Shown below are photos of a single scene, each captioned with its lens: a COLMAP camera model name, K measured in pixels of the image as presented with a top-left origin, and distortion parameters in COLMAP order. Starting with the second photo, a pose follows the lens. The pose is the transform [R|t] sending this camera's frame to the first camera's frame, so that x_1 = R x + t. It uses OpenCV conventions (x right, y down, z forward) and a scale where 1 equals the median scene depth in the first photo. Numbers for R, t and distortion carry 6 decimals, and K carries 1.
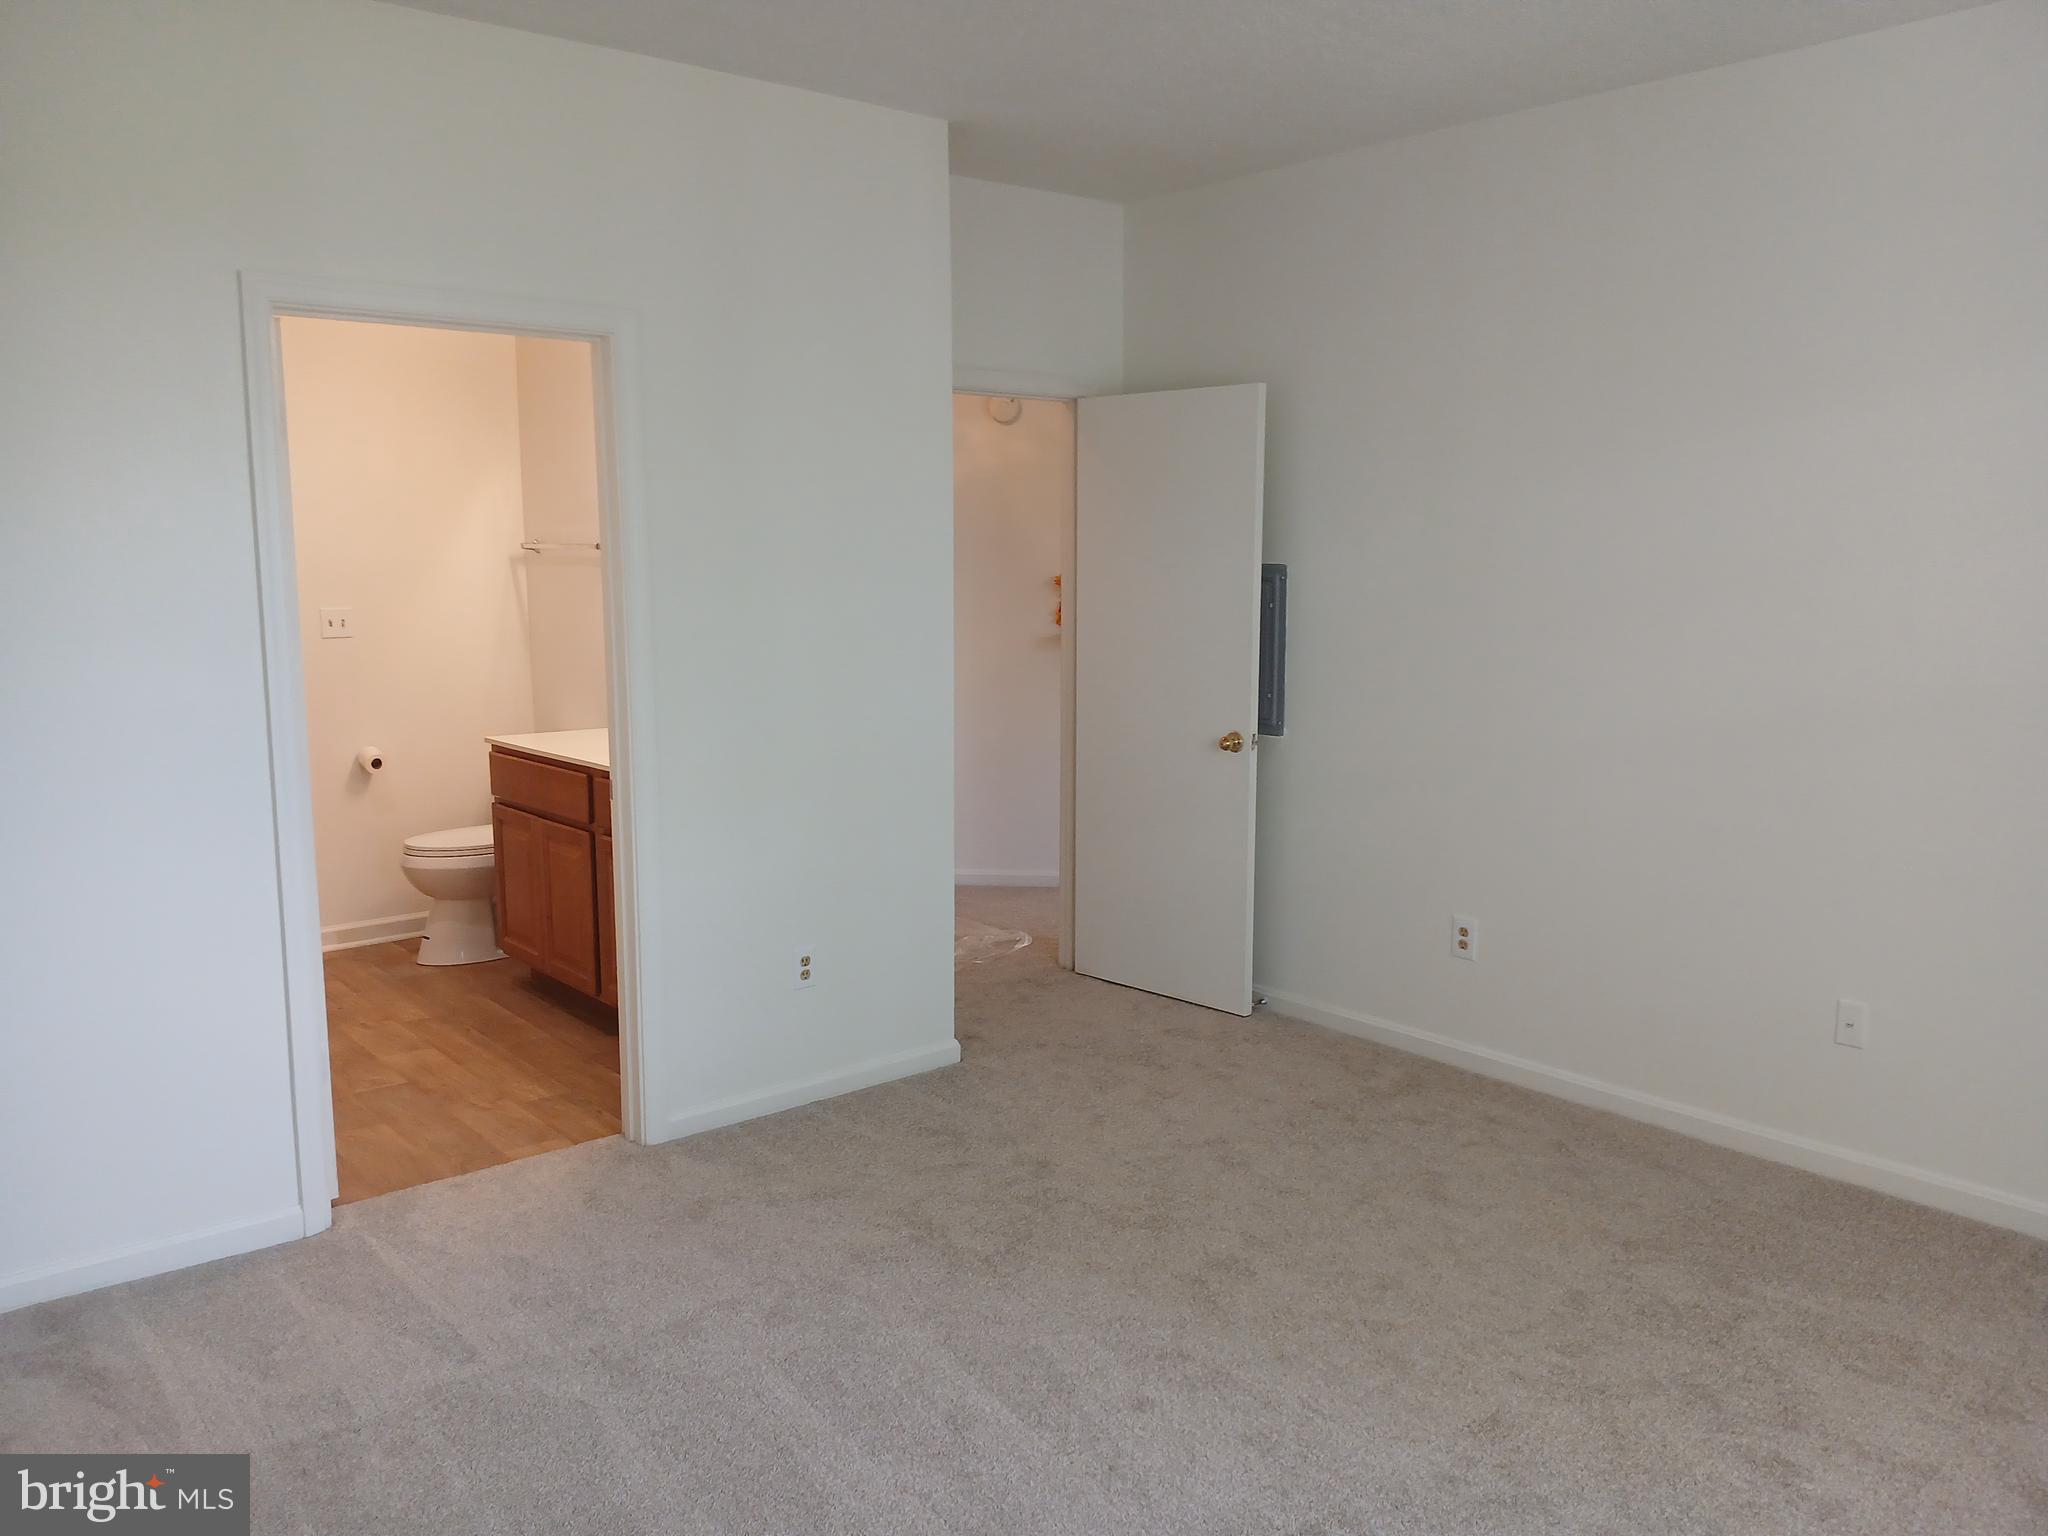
lens RADIAL K [[1575.6, 0, 1023.4], [0, 1575.6, 769.6], [0, 0, 1]] dist [-0.027895, -0.004517]
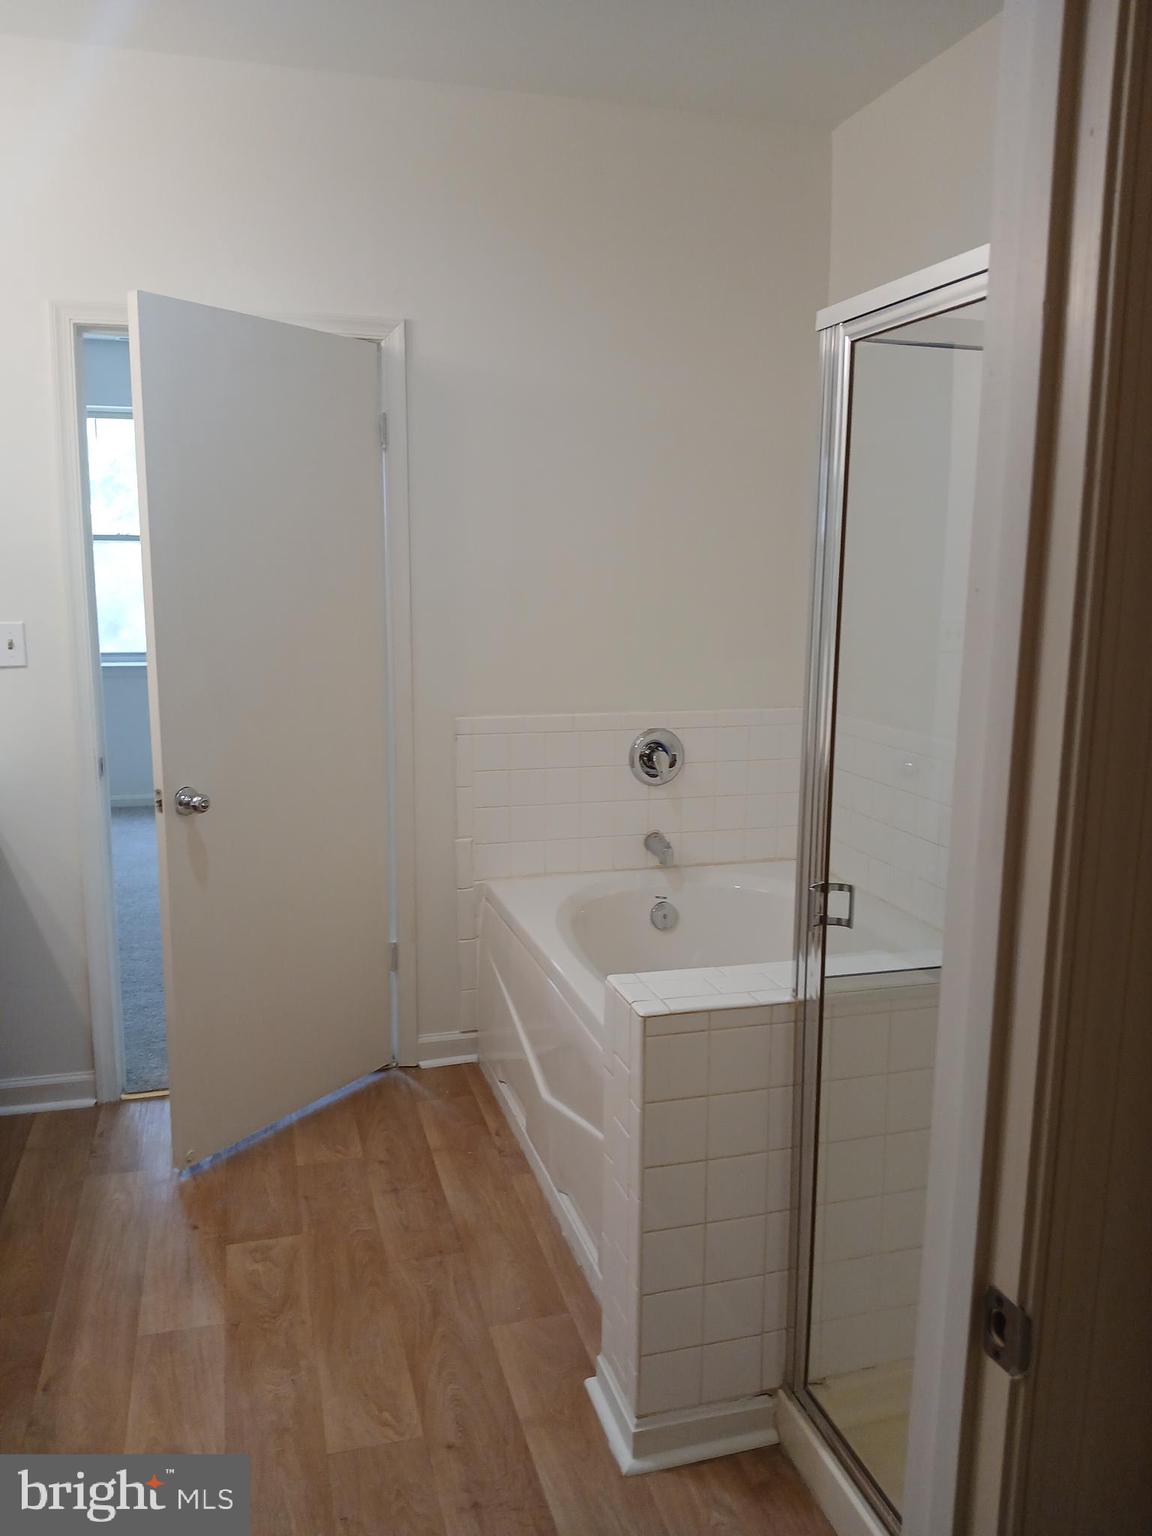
lens RADIAL K [[1181.7, 0, 574.7], [0, 1181.7, 766.3], [0, 0, 1]] dist [-0.027895, -0.004517]
pose [[-0.914920, -0.078113, 0.396006, -0.673801], [0.047698, 0.953298, 0.298241, -0.164905], [-0.400808, 0.291755, -0.868465, 1.213367]]
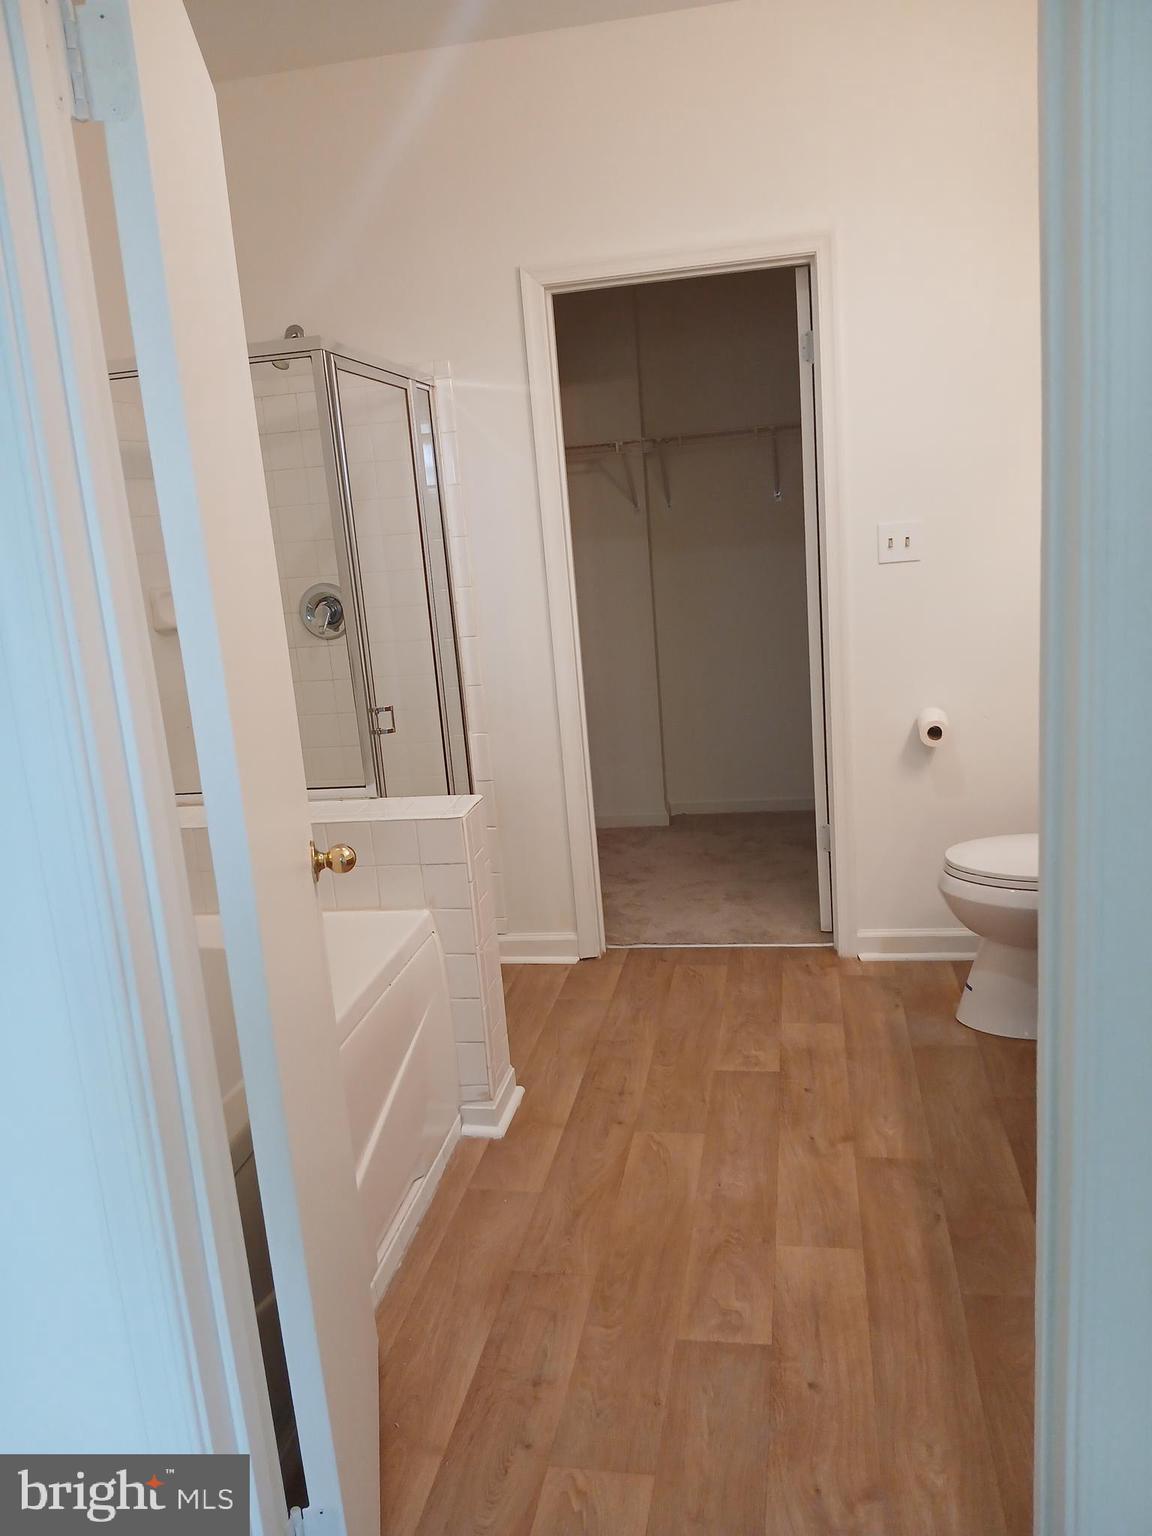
lens RADIAL K [[1181.7, 0, 573.5], [0, 1181.7, 765.0], [0, 0, 1]] dist [-0.027895, -0.004517]
pose [[0.638270, 0.117563, -0.760783, -0.112592], [-0.023633, 0.990797, 0.133280, -0.069156], [0.769450, -0.067089, 0.635174, 0.600299]]
